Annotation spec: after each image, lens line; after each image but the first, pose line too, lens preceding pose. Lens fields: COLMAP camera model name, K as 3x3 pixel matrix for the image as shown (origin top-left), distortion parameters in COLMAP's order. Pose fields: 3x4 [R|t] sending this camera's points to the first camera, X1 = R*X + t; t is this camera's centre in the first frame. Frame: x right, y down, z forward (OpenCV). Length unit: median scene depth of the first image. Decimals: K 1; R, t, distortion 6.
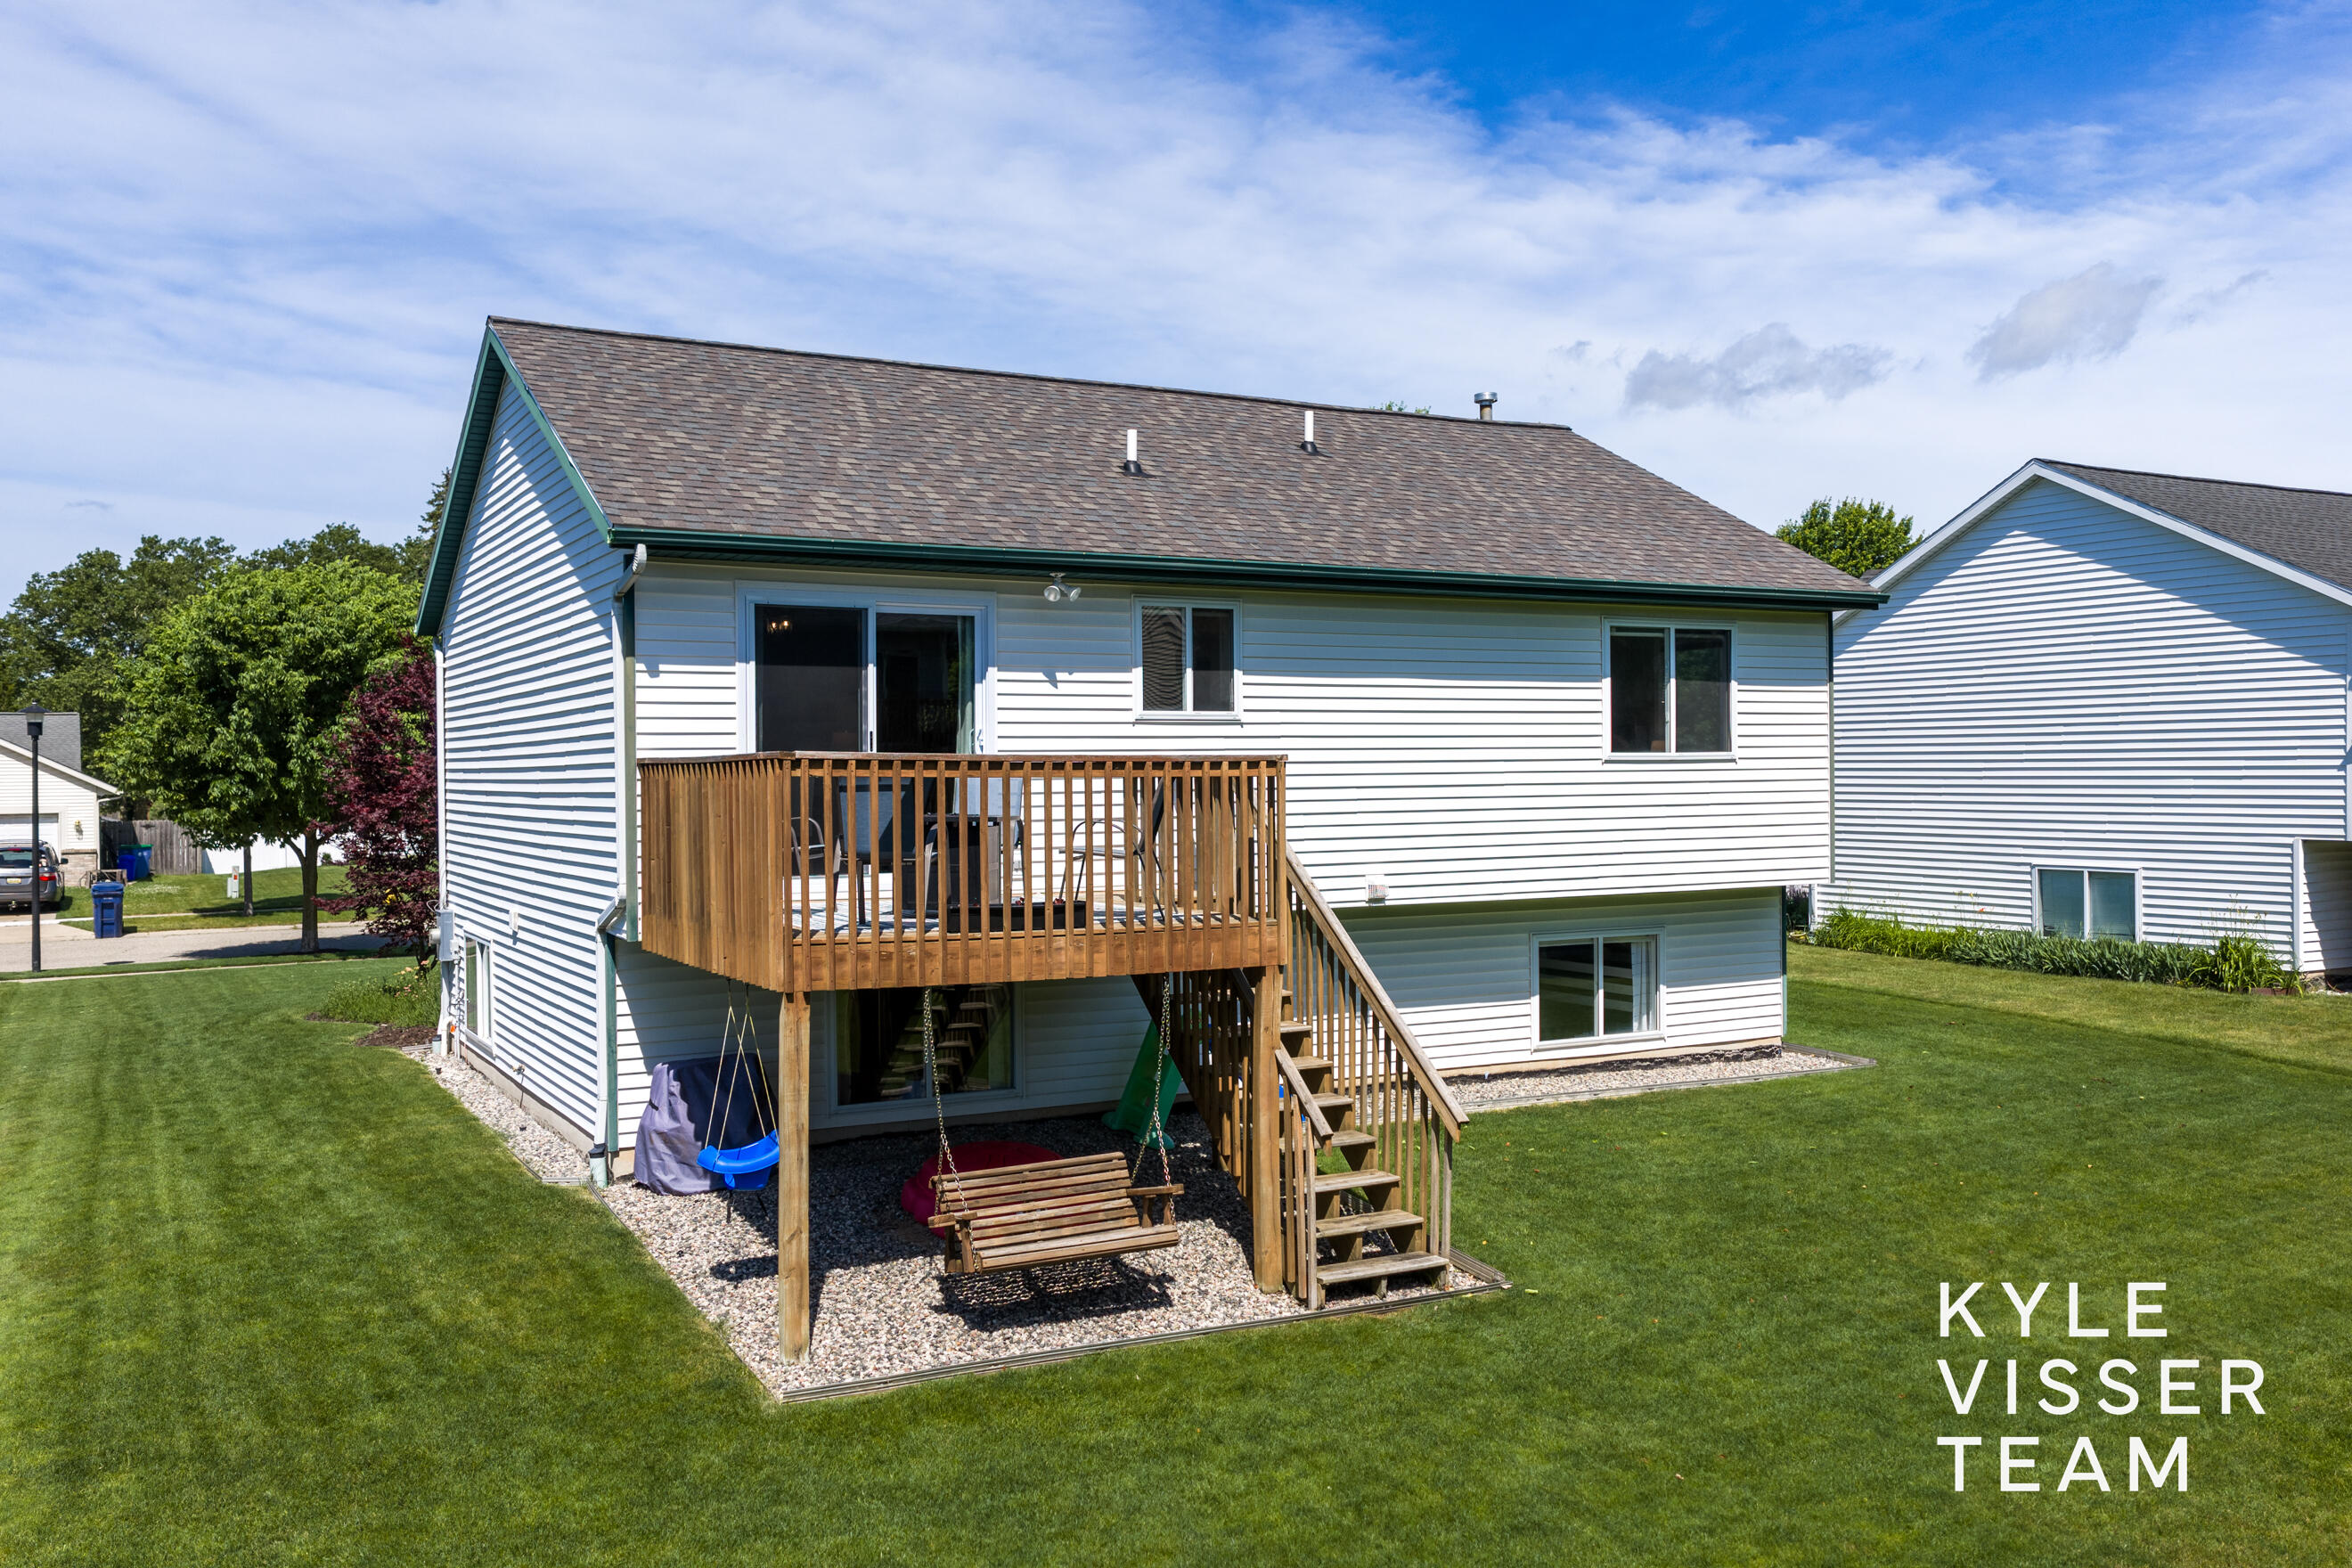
lens RADIAL K [[1947.3, 0, 1176.0], [0, 1947.3, 784.0], [0, 0, 1]] dist [0.001428, 0.001869]
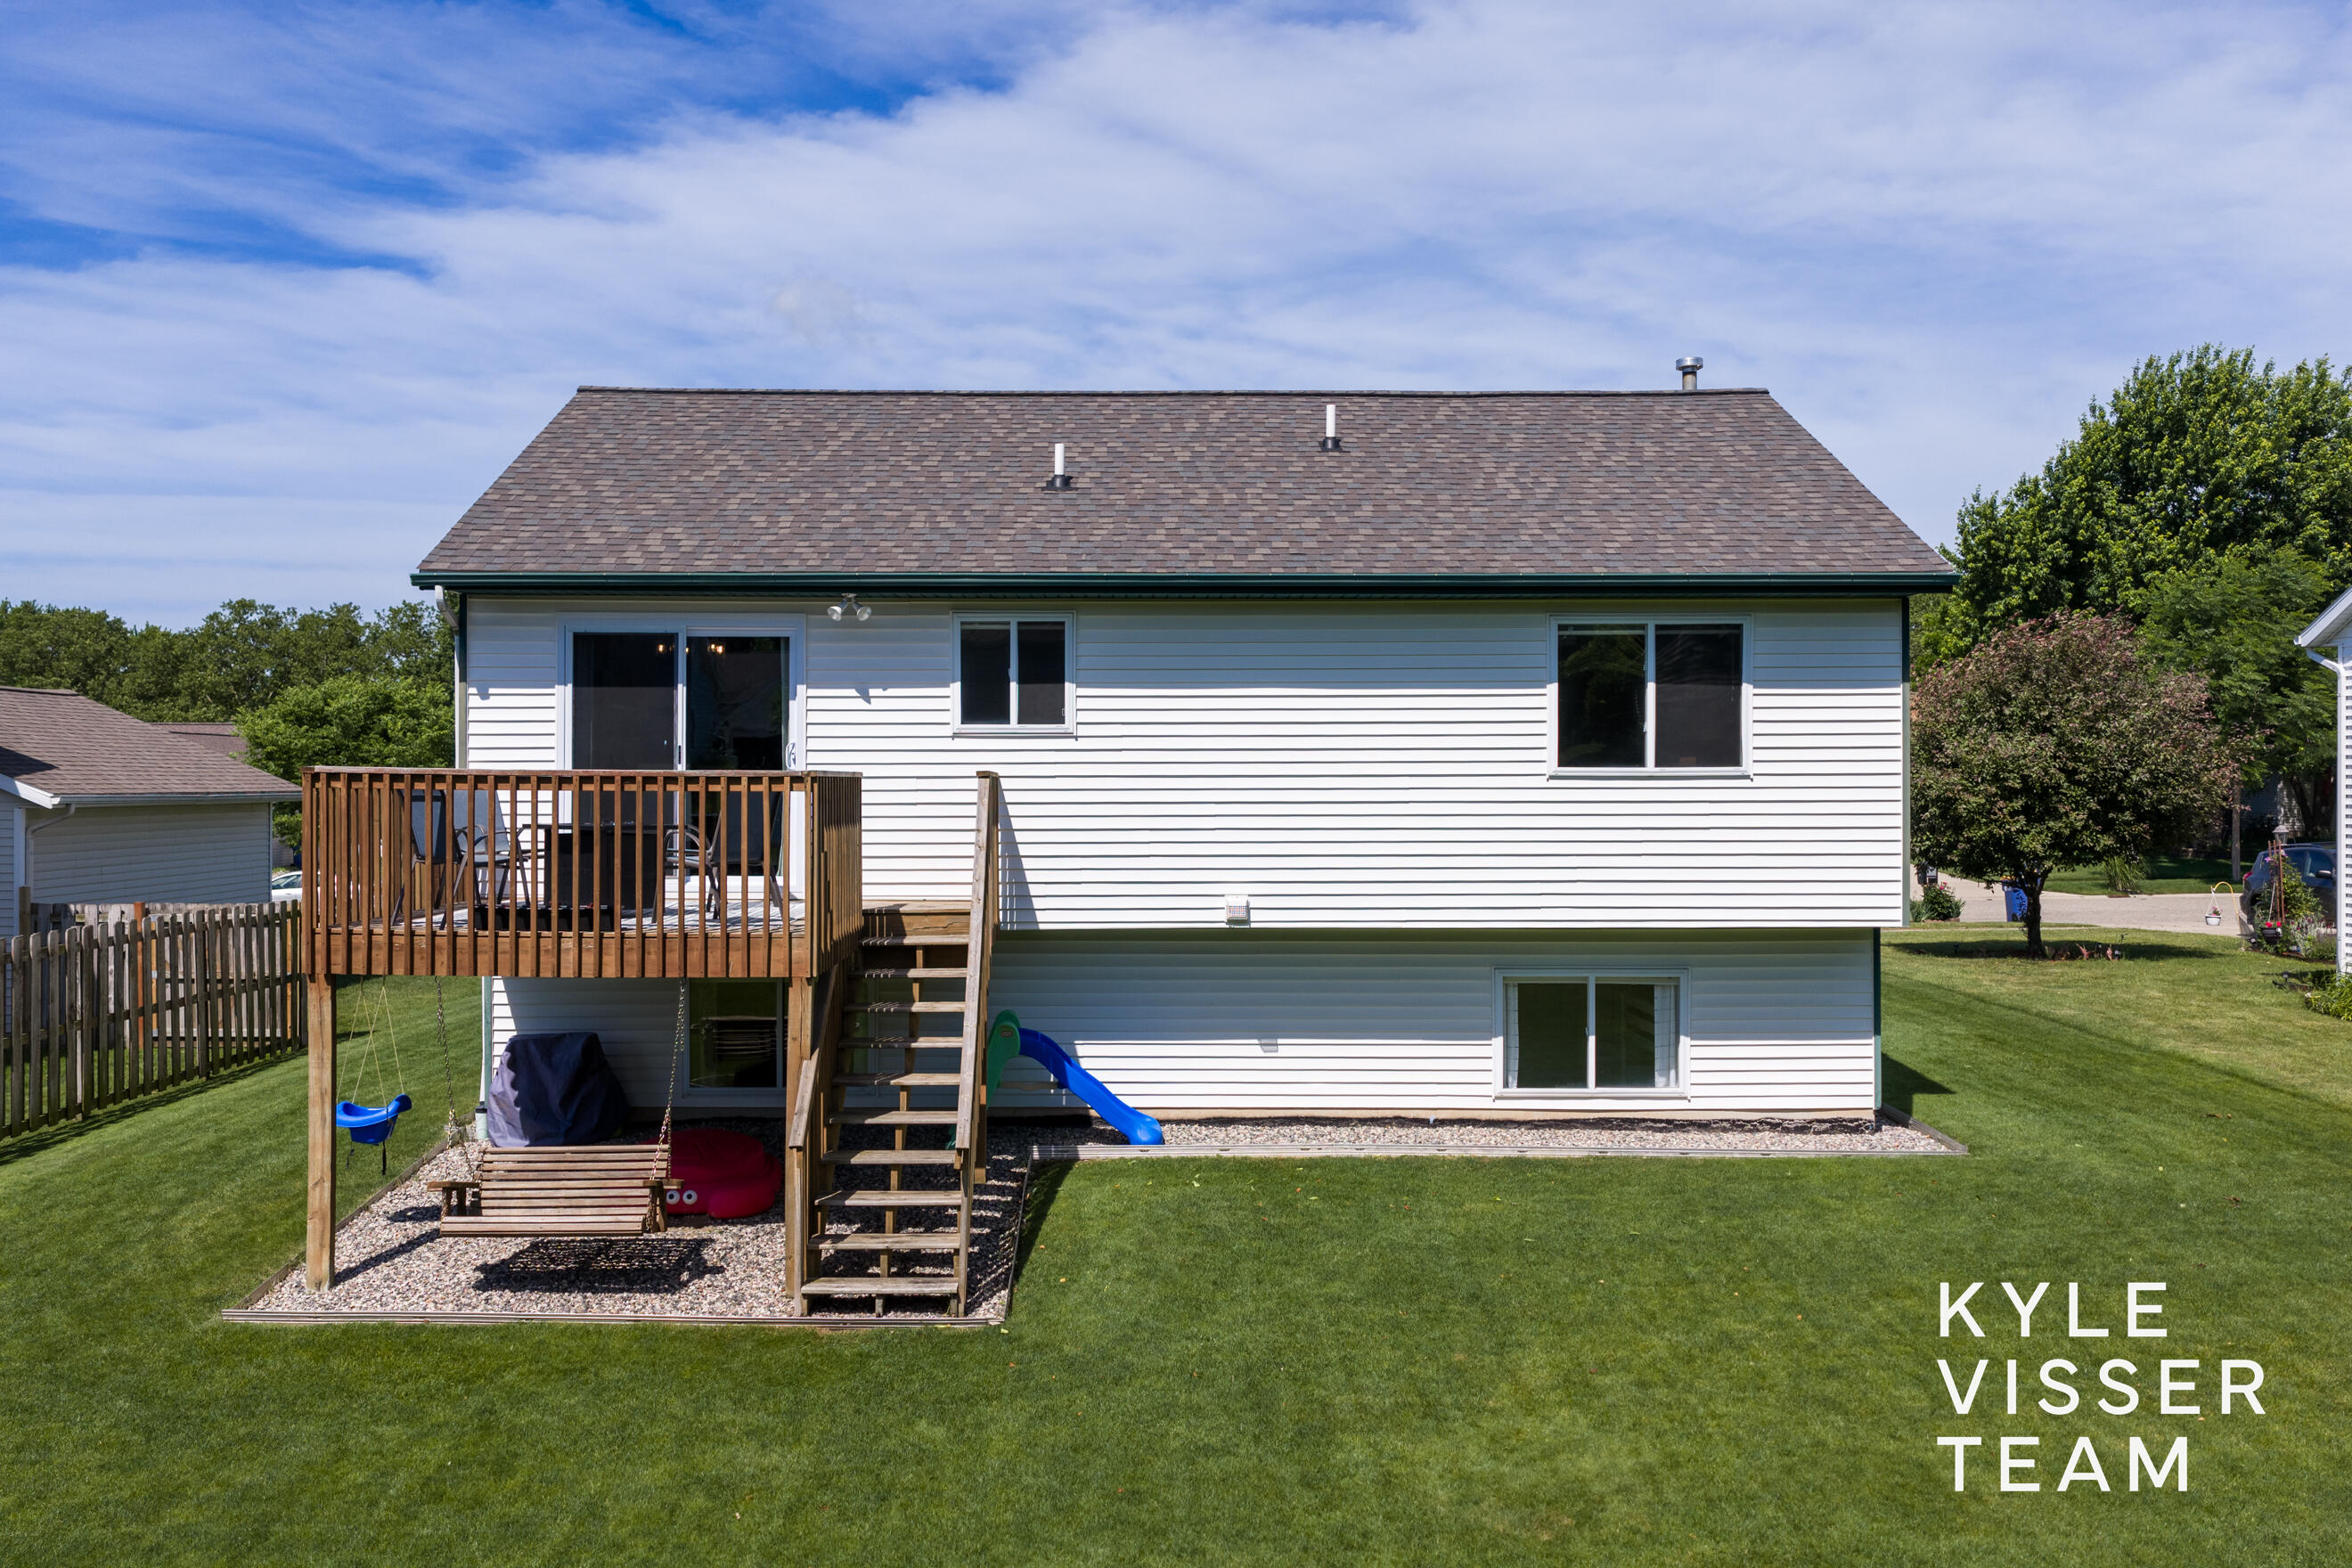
lens RADIAL K [[1974.0, 0, 1130.2], [0, 1974.0, 777.2], [0, 0, 1]] dist [0.003516, -0.006619]
pose [[0.878232, 0.008130, -0.478166, 0.536547], [-0.010211, 0.999946, -0.001751, -0.009002], [0.478126, 0.006420, 0.878268, 0.132855]]
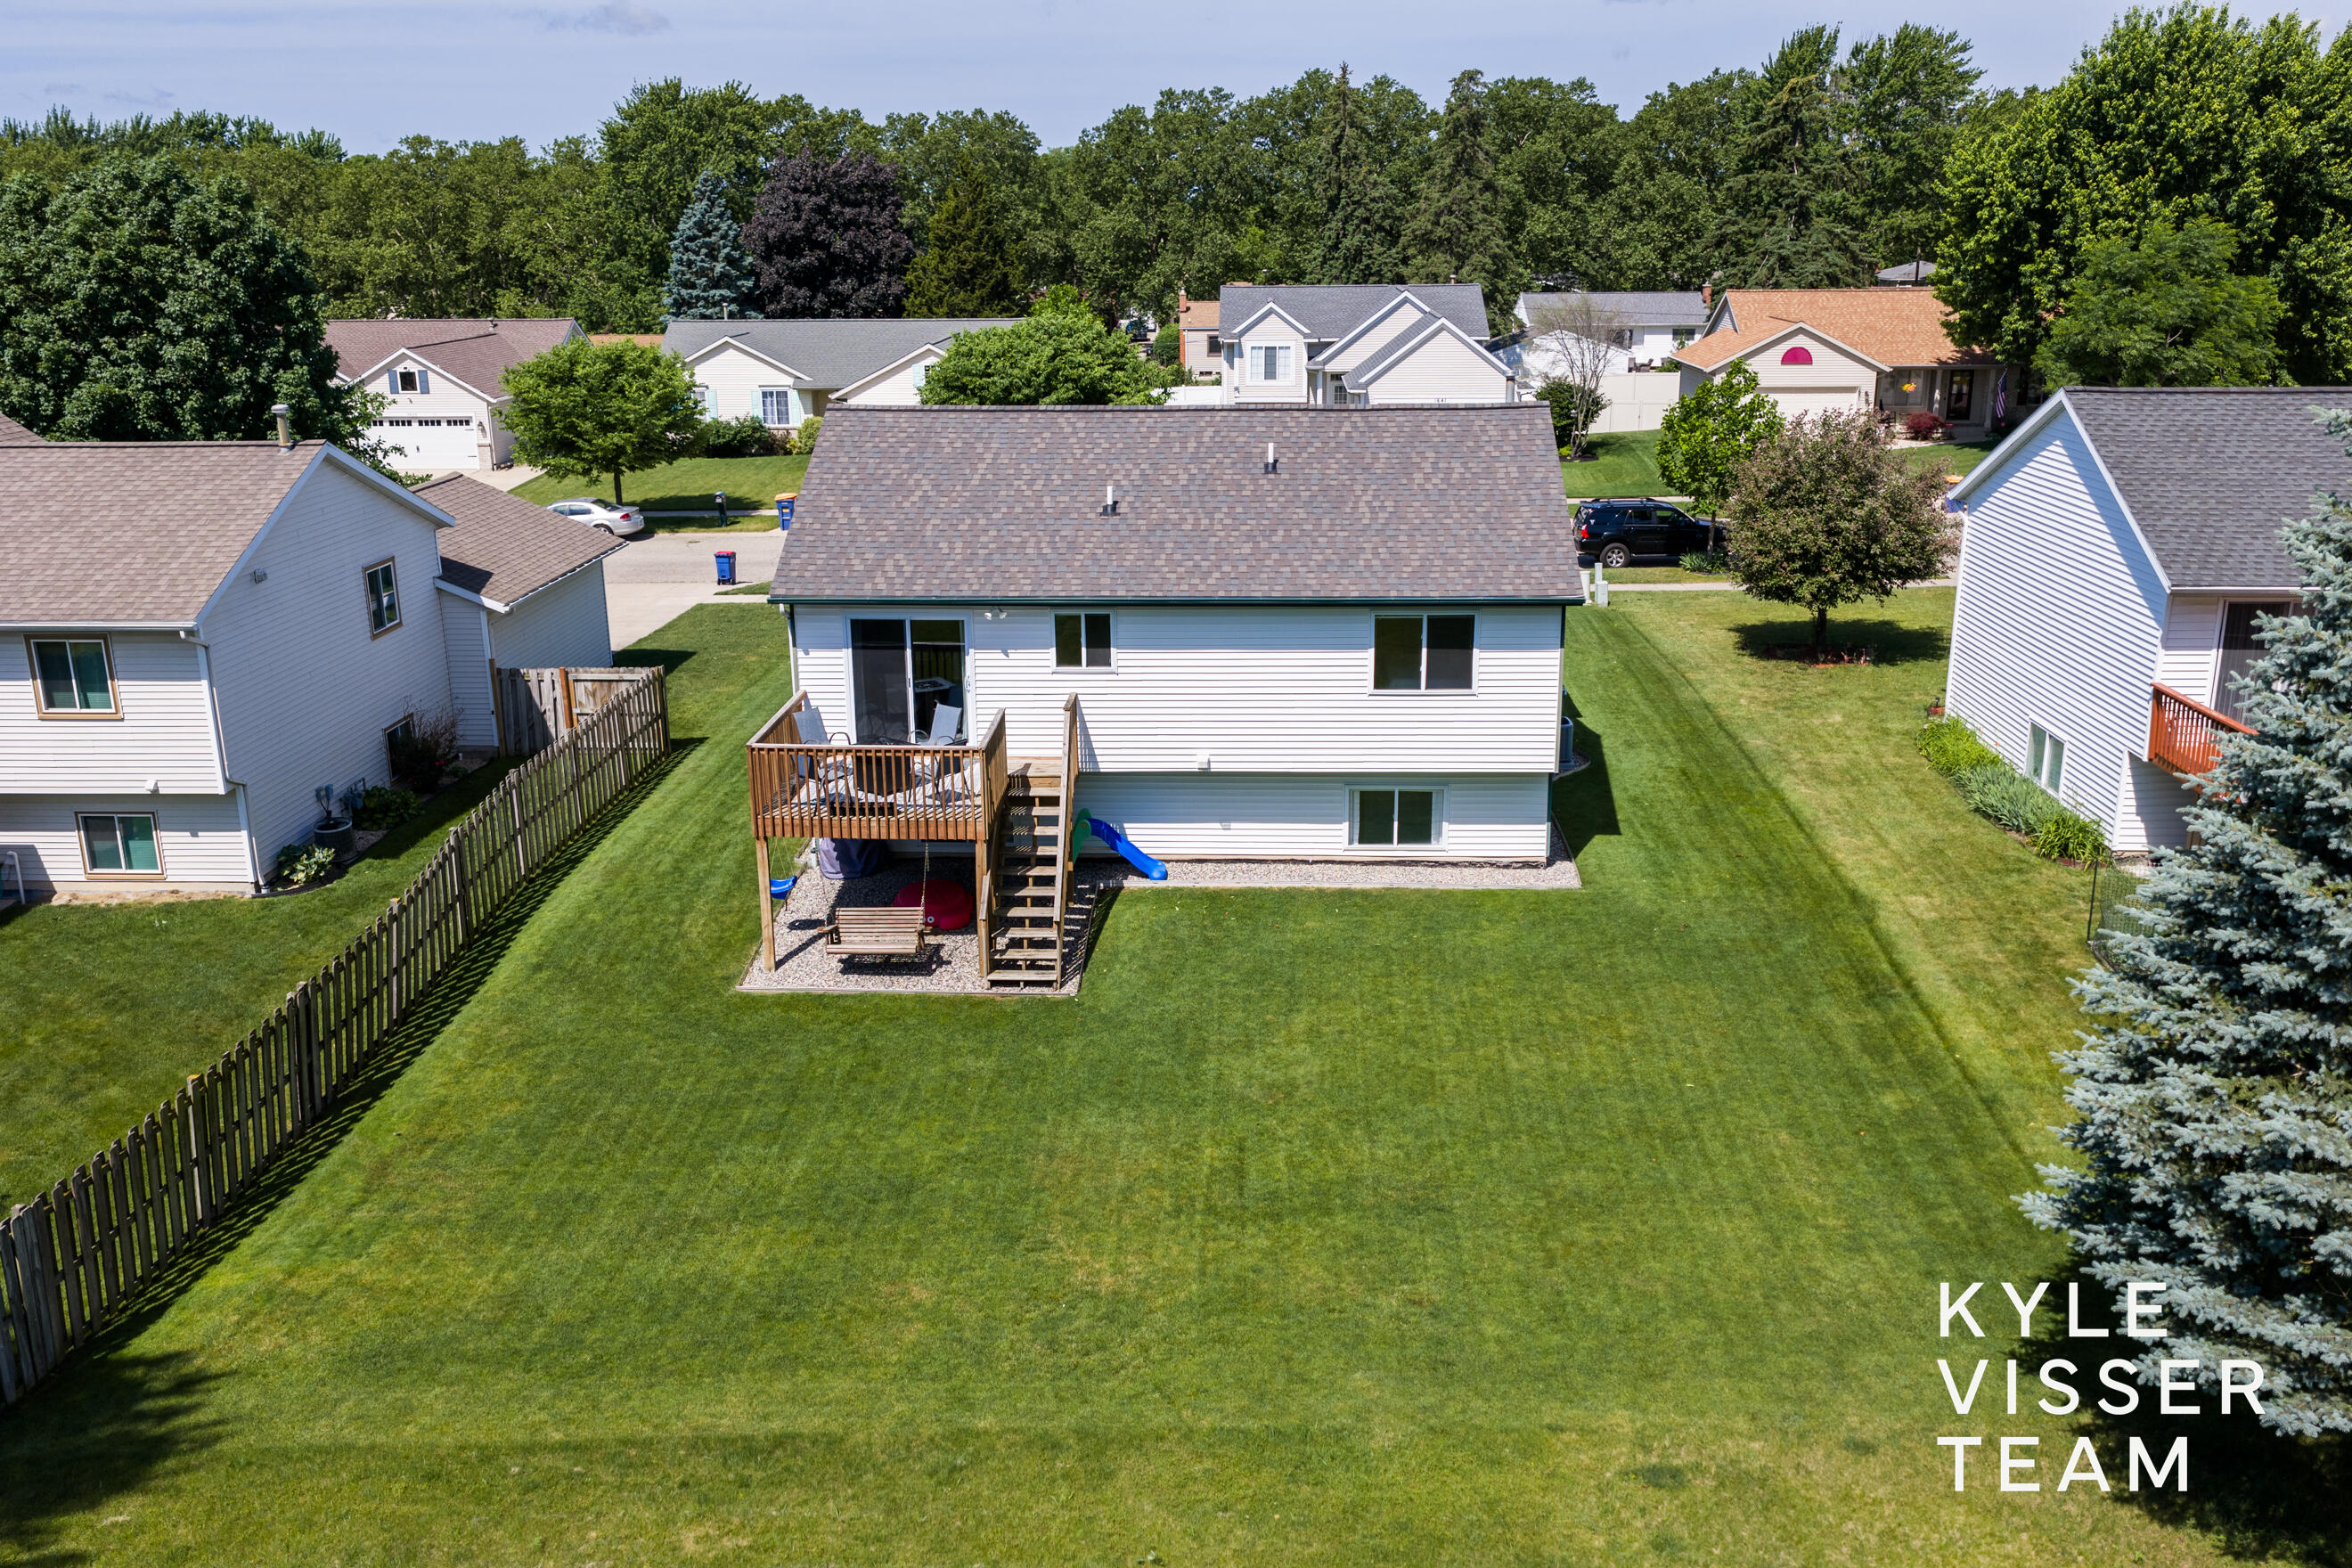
lens RADIAL K [[1947.3, 0, 1176.0], [0, 1947.3, 784.0], [0, 0, 1]] dist [0.001428, 0.001869]
pose [[0.854092, 0.146425, -0.499086, 1.026814], [0.000458, 0.959344, 0.282240, -0.455530], [0.520122, -0.241288, 0.819300, -0.523911]]
